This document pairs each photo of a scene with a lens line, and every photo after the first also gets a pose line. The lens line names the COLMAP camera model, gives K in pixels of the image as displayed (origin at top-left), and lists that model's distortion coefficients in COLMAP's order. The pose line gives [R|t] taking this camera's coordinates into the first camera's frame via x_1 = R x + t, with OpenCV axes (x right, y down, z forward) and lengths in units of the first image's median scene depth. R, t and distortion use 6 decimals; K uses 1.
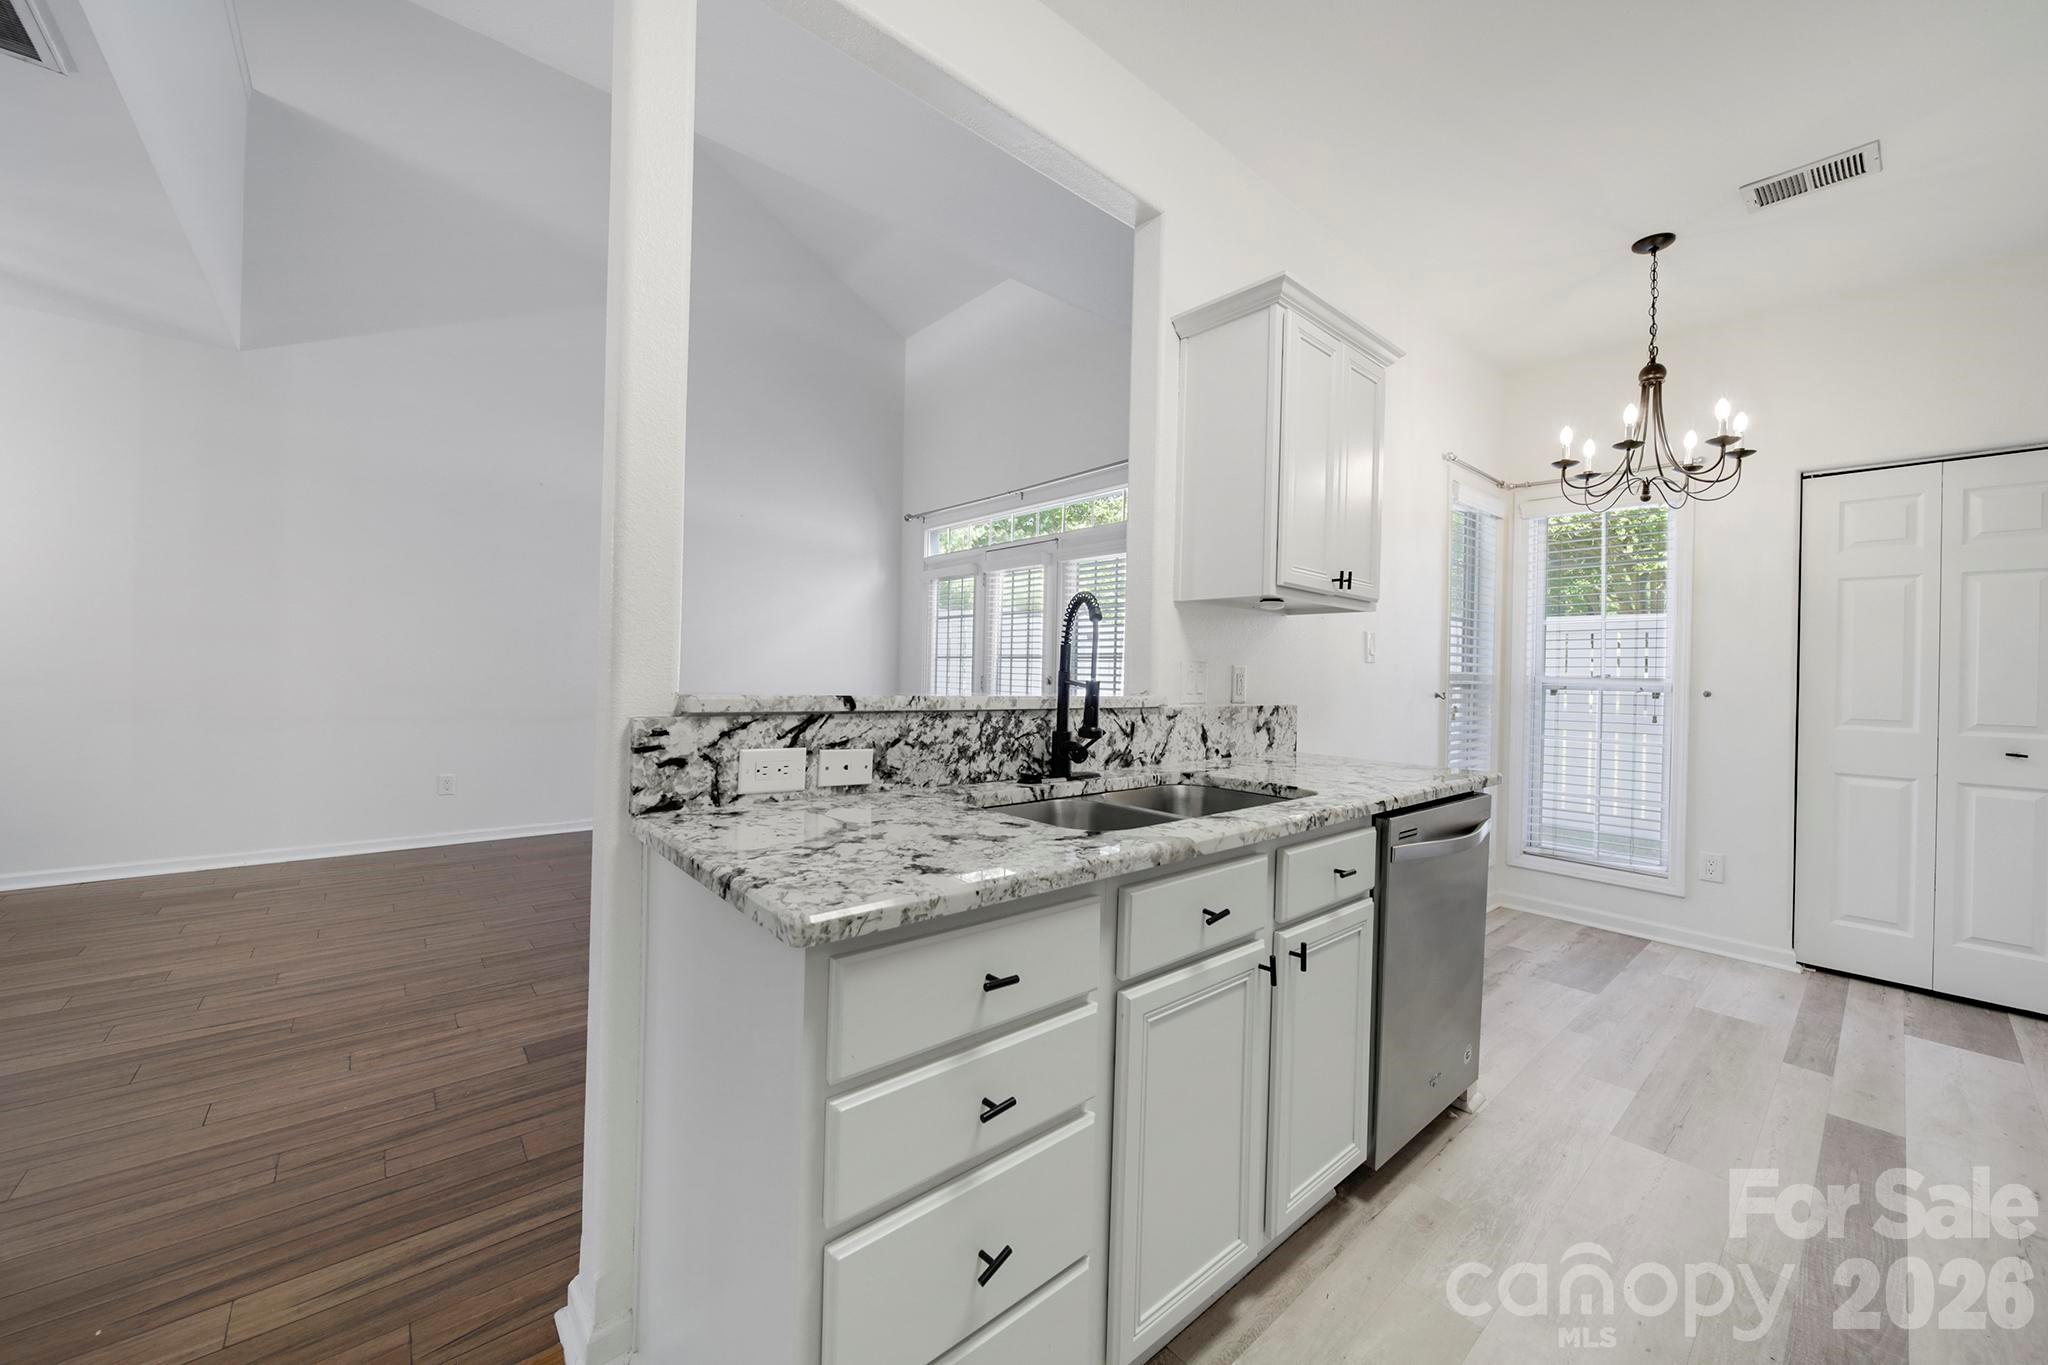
lens RADIAL K [[728.3, 0, 1004.8], [0, 728.3, 676.6], [0, 0, 1]] dist [0.000443, -0.002108]
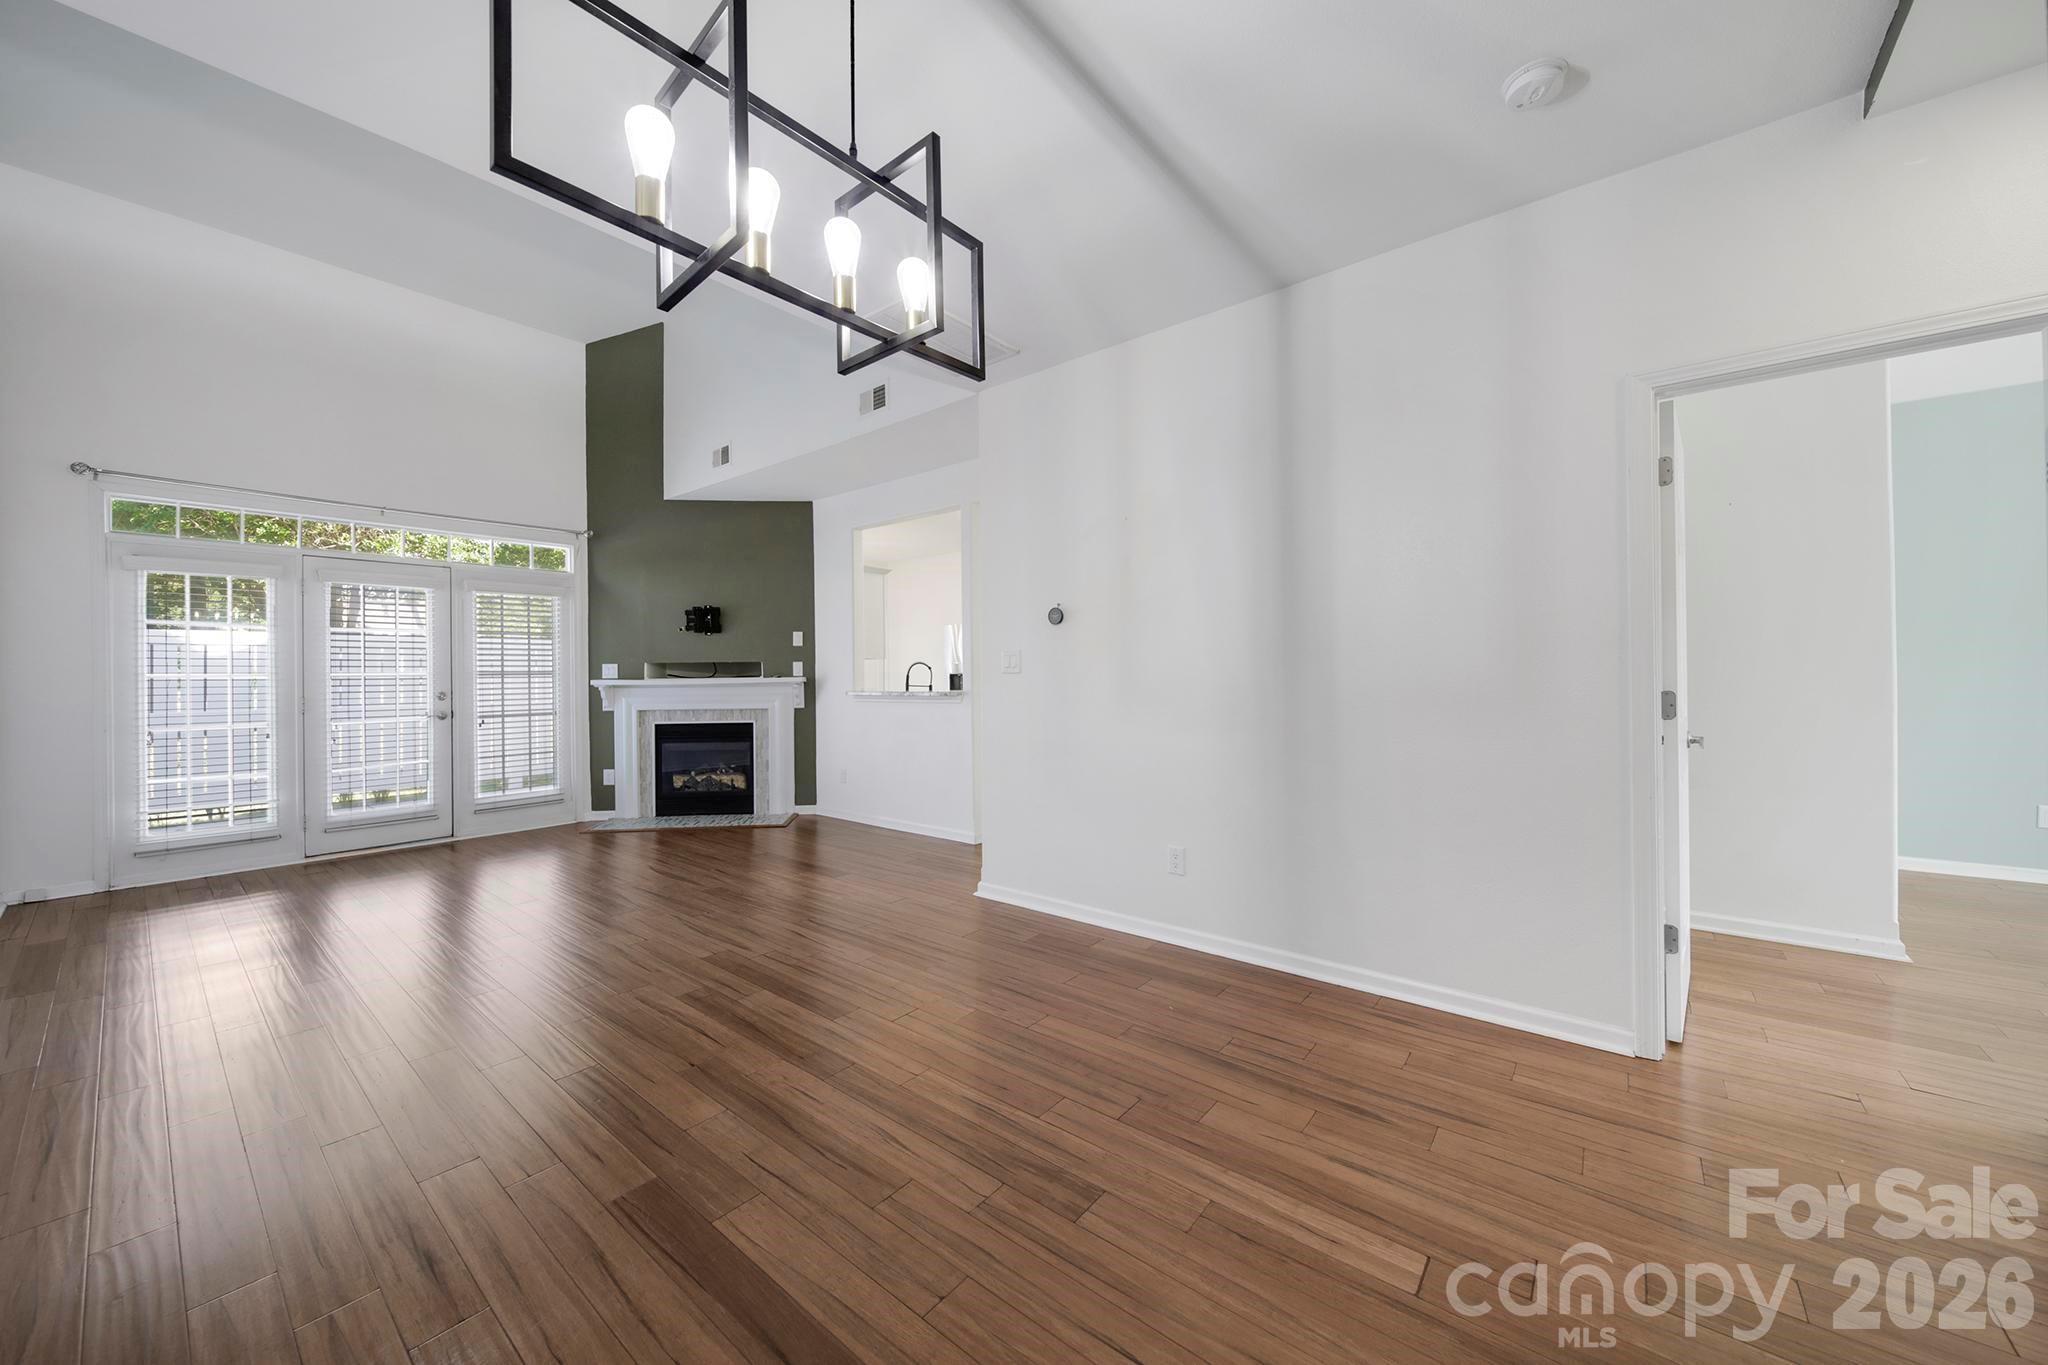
lens RADIAL K [[728.3, 0, 1013.1], [0, 728.3, 673.8], [0, 0, 1]] dist [0.000443, -0.002108]
pose [[-0.158971, -0.020331, 0.987074, -3.248016], [0.010698, 0.999694, 0.022314, -0.113870], [-0.987225, 0.014107, -0.158705, 0.988295]]
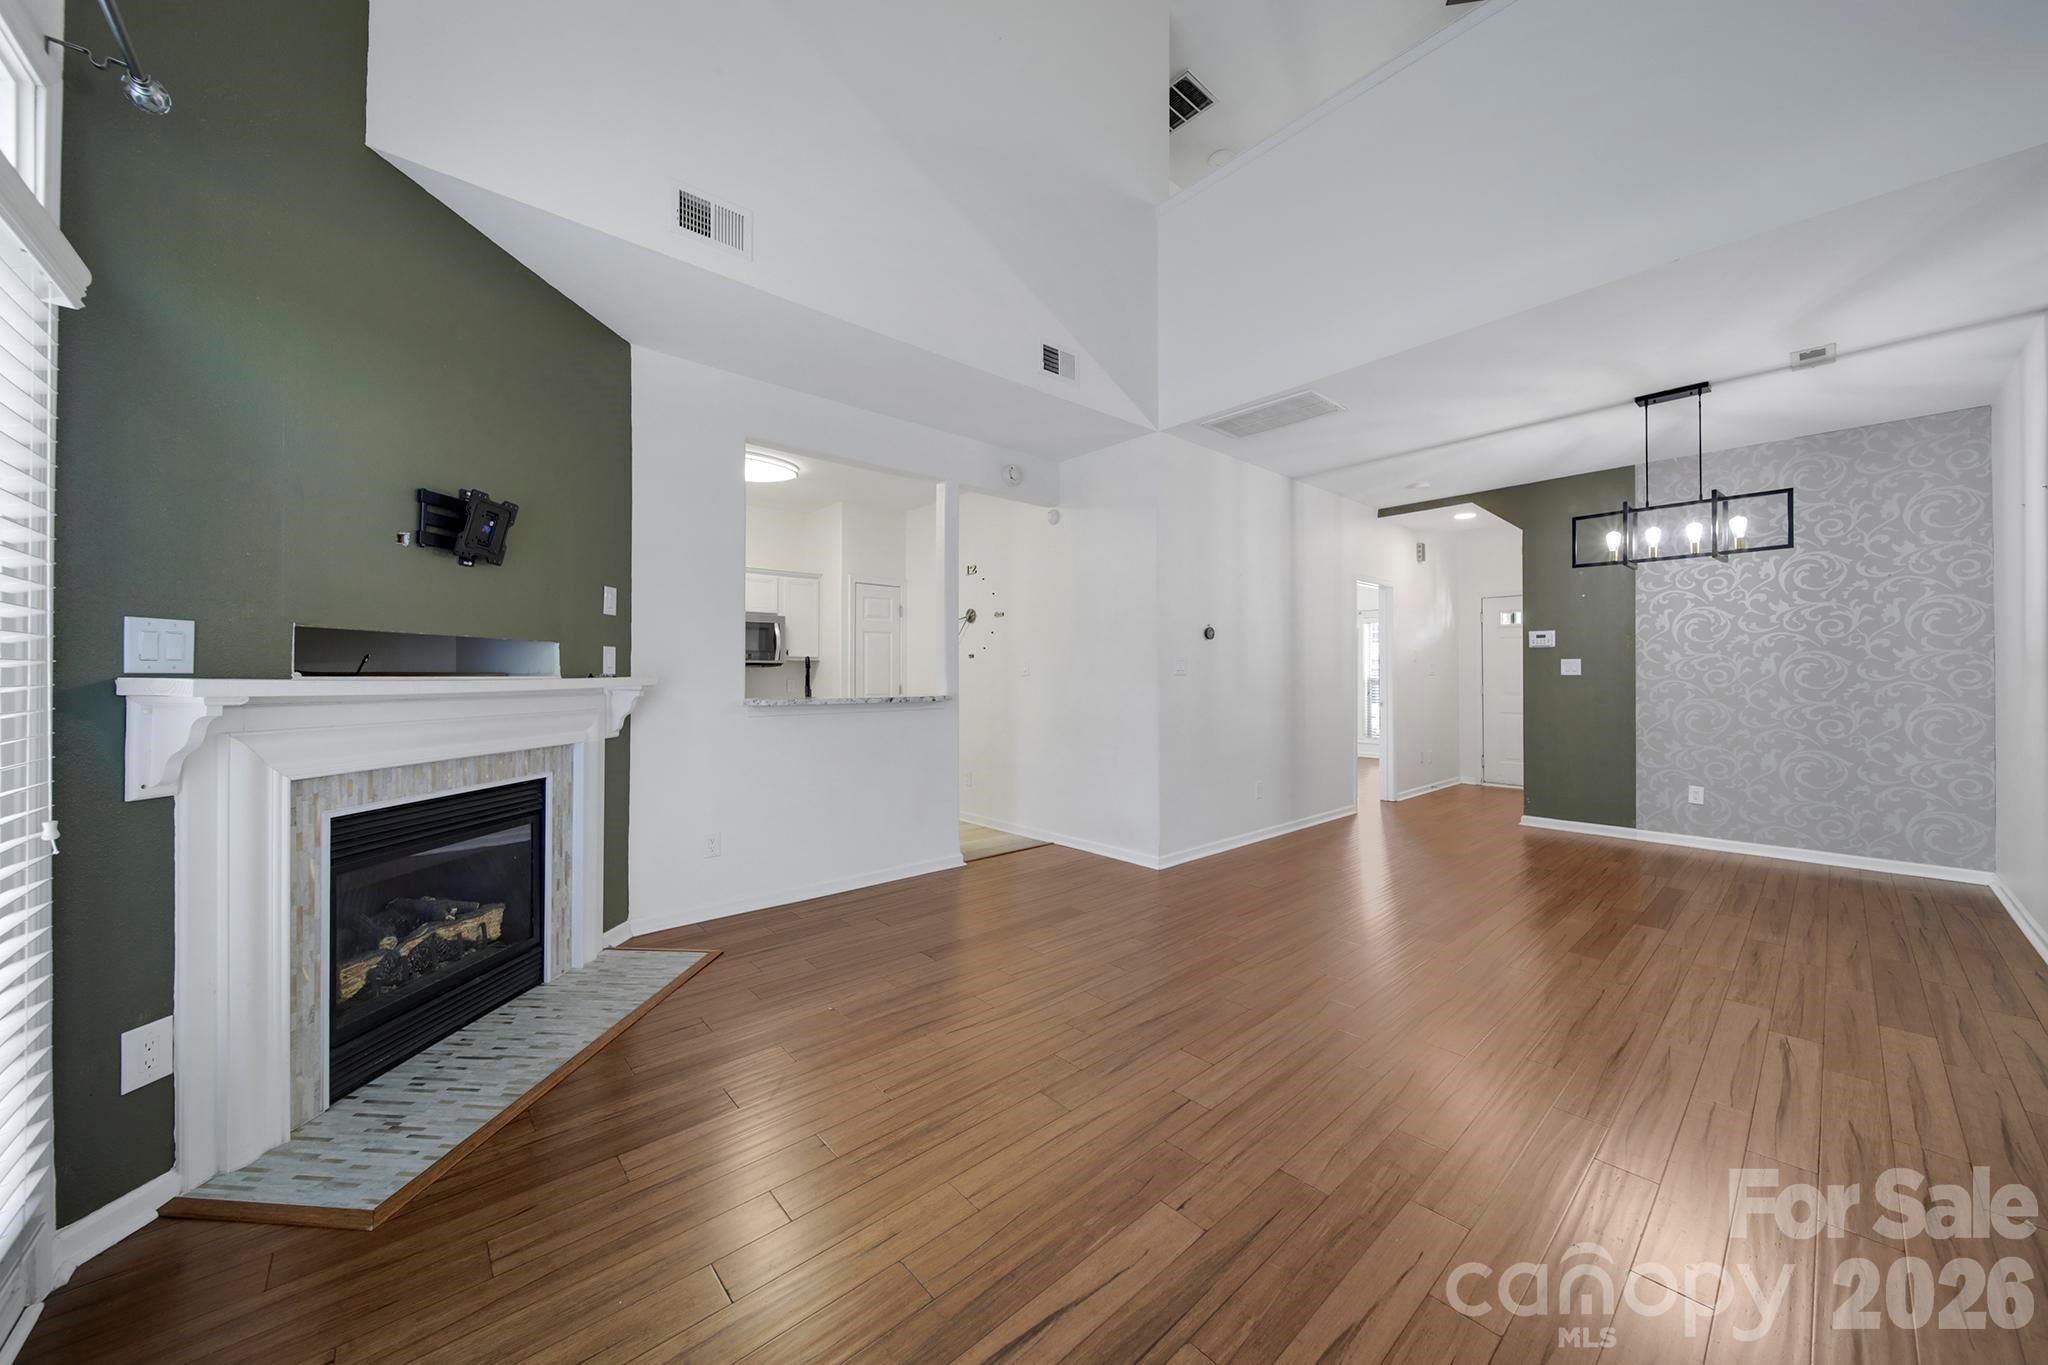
lens RADIAL K [[728.3, 0, 1024.7], [0, 728.3, 668.4], [0, 0, 1]] dist [0.000443, -0.002108]
pose [[-0.999730, -0.023208, -0.001433, -0.612725], [-0.023198, 0.999707, -0.006902, -0.060936], [0.001592, -0.006867, -0.999975, 3.241217]]
